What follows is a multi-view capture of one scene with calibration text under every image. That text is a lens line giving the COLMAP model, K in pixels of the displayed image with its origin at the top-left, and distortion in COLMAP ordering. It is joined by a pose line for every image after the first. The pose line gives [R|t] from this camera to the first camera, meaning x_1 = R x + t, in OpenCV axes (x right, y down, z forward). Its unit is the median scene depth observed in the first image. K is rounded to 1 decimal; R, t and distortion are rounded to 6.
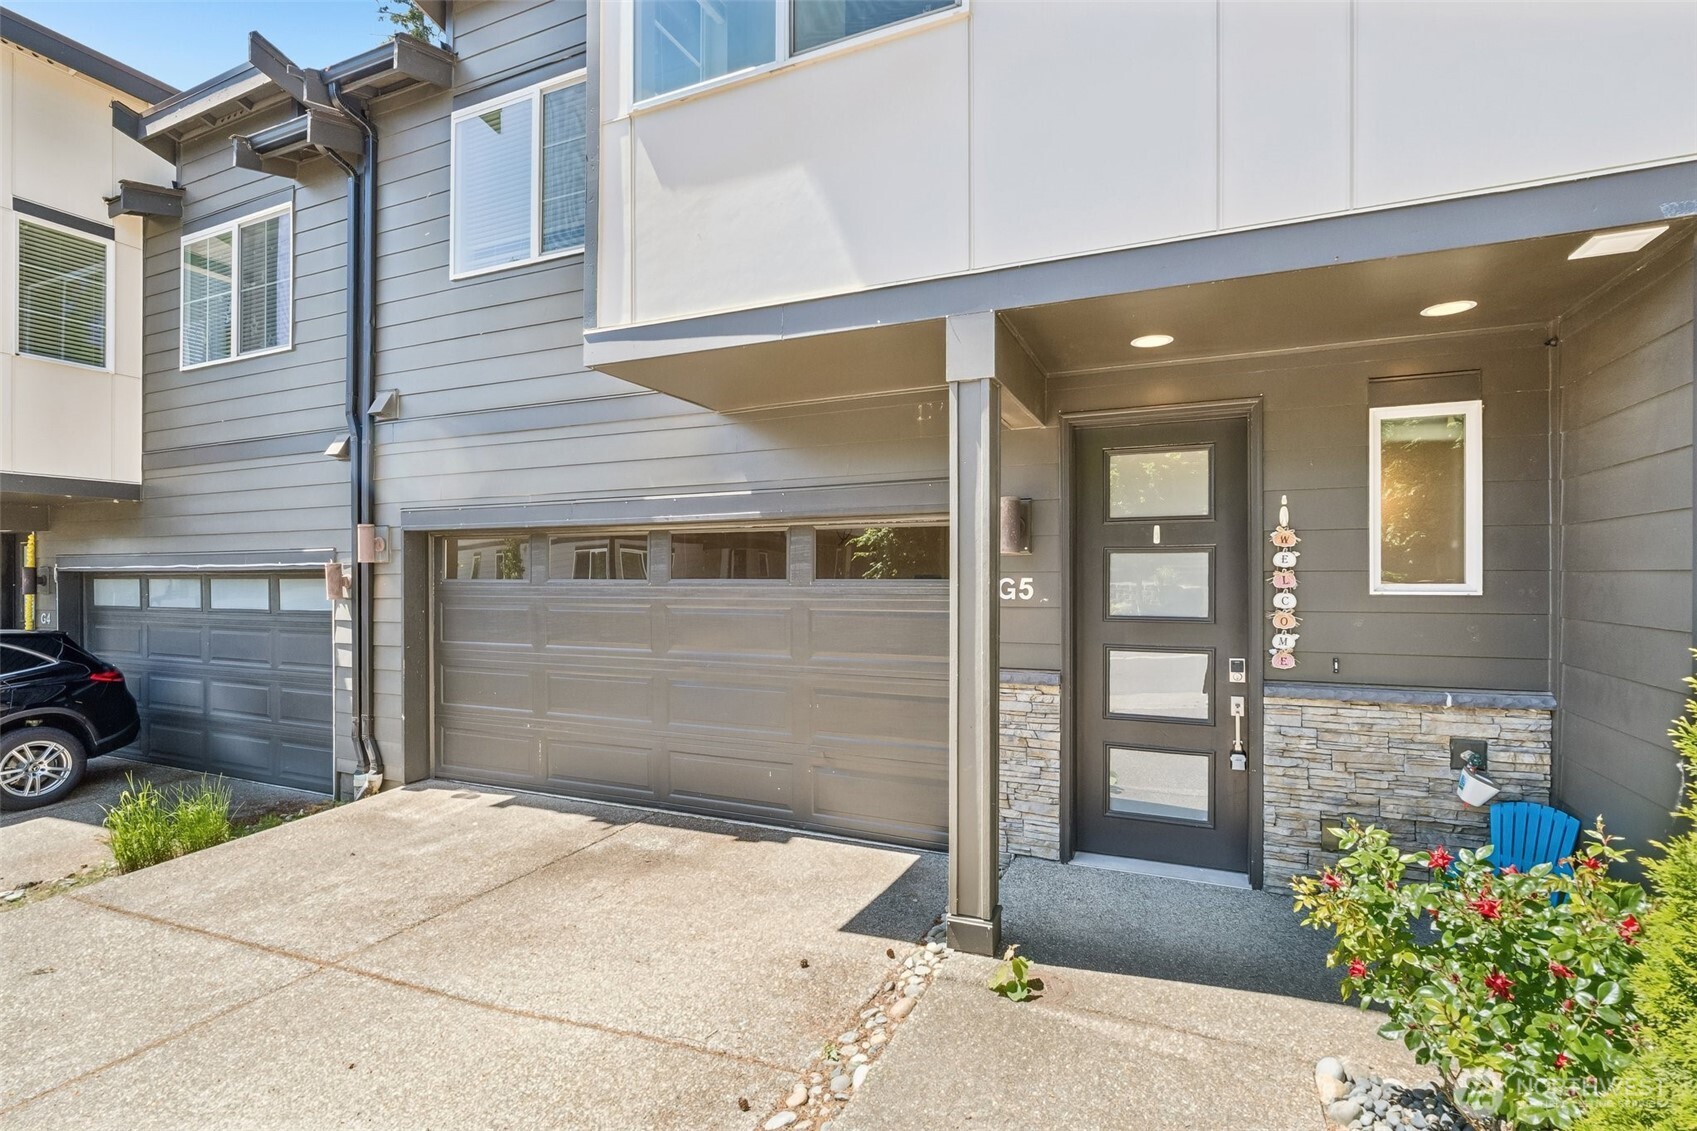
lens RADIAL K [[816.1, 0, 849.8], [0, 816.1, 570.9], [0, 0, 1]] dist [0.001142, 0.000143]
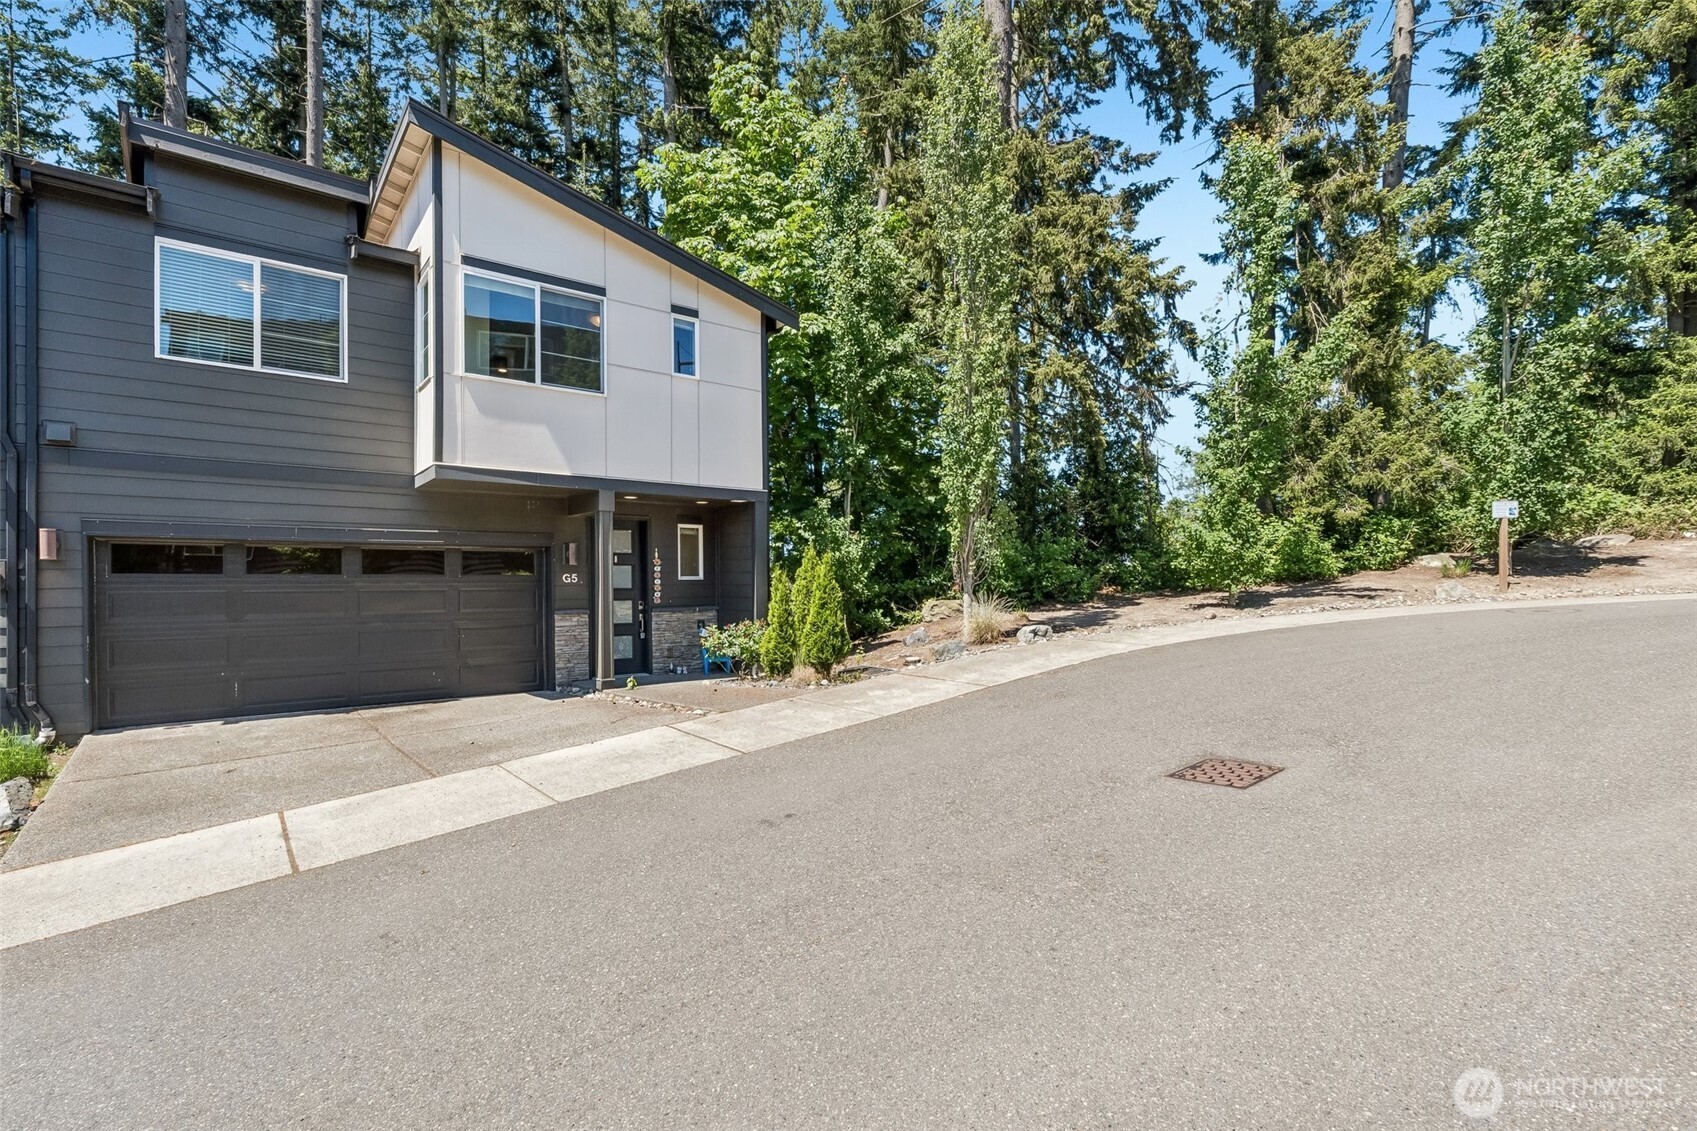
lens RADIAL K [[816.1, 0, 851.2], [0, 816.1, 573.1], [0, 0, 1]] dist [0.001142, 0.000143]
pose [[0.466135, 0.005639, 0.884696, -1.840673], [-0.009062, 0.999958, -0.001599, 0.000914], [-0.884667, -0.007272, 0.466166, -1.095190]]
